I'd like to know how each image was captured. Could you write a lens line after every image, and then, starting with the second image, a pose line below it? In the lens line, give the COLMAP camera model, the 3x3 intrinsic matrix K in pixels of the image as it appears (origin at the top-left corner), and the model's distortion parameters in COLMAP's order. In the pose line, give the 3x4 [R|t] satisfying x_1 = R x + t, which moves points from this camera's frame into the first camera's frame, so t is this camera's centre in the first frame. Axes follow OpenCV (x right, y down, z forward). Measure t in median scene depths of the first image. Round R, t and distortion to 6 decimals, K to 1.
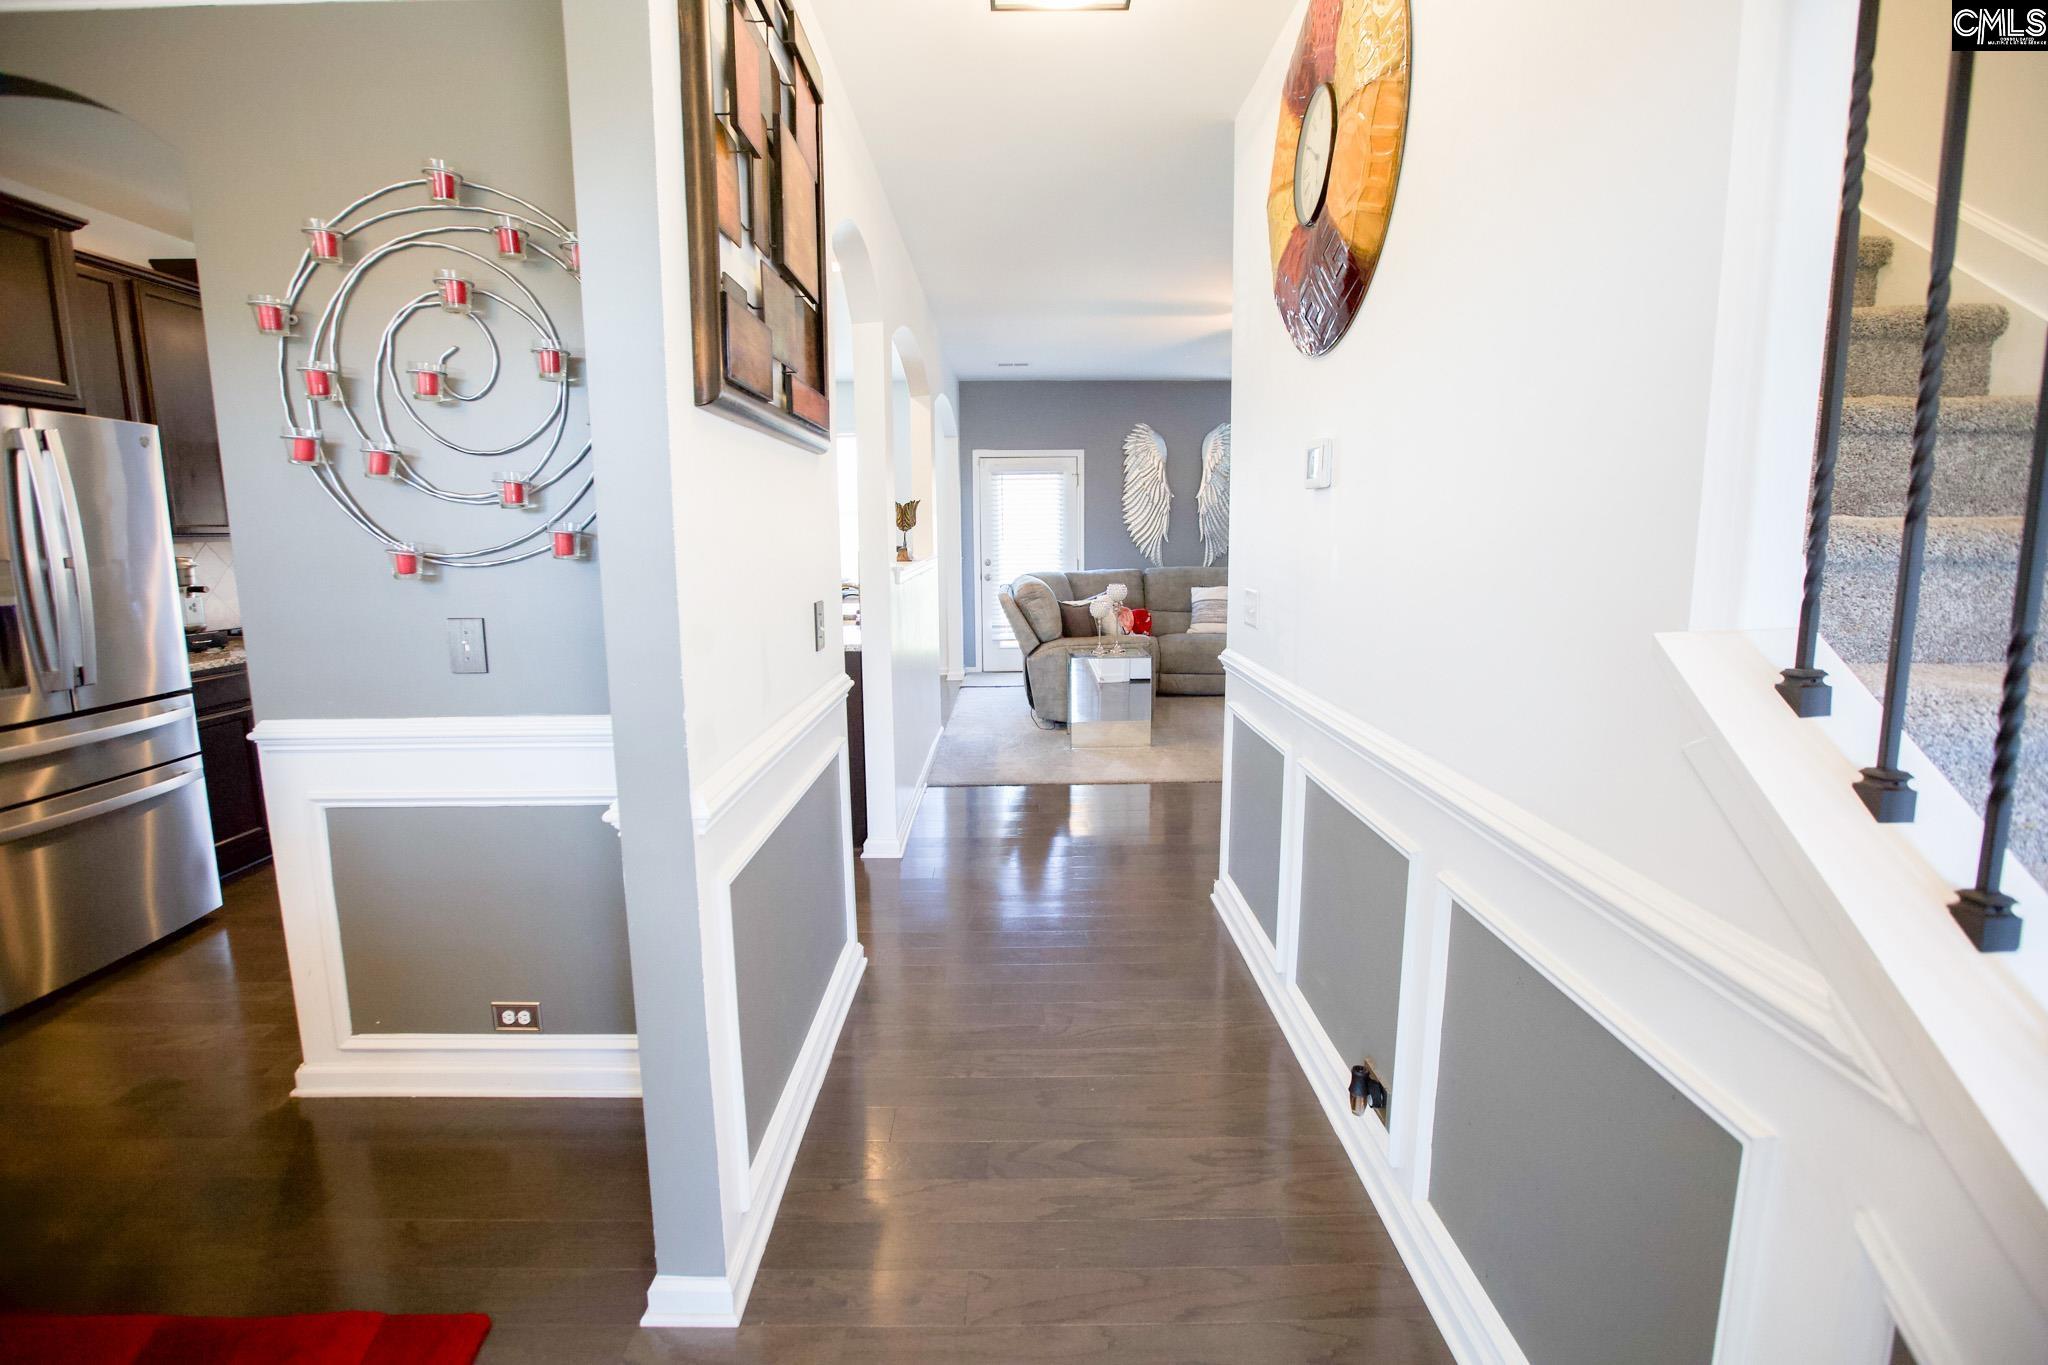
lens RADIAL K [[925.4, 0, 1025.8], [0, 925.4, 674.0], [0, 0, 1]] dist [-0.039437, 0.013868]
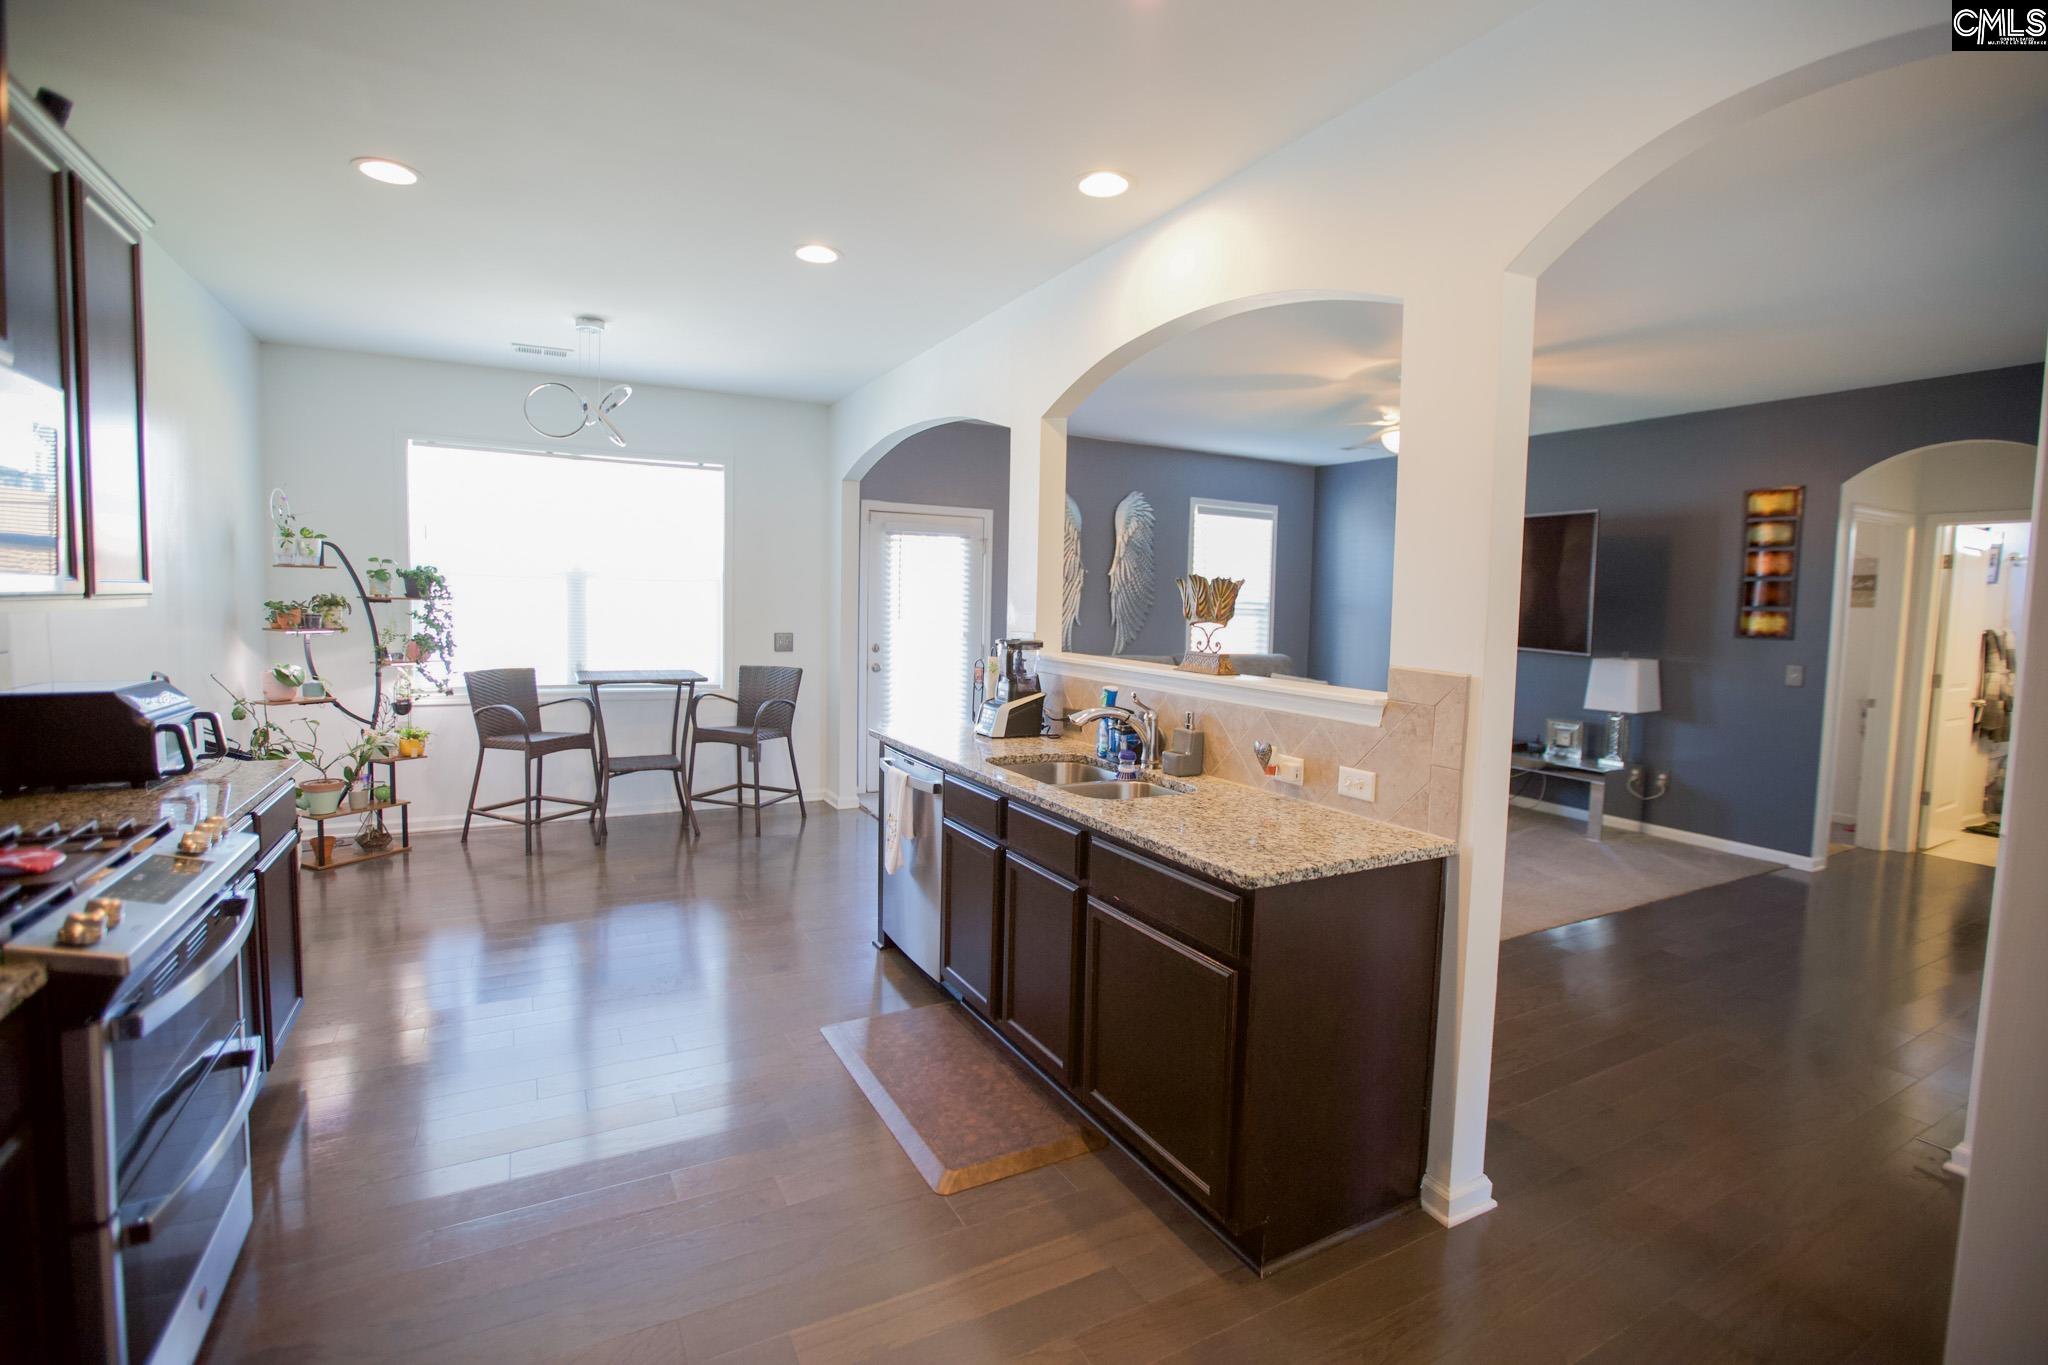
lens RADIAL K [[925.4, 0, 1025.8], [0, 925.4, 674.0], [0, 0, 1]] dist [-0.039437, 0.013868]
pose [[0.877118, -0.008020, 0.480207, -0.314003], [0.041027, 0.997457, -0.058277, -0.053718], [-0.478519, 0.070817, 0.875217, 0.301258]]
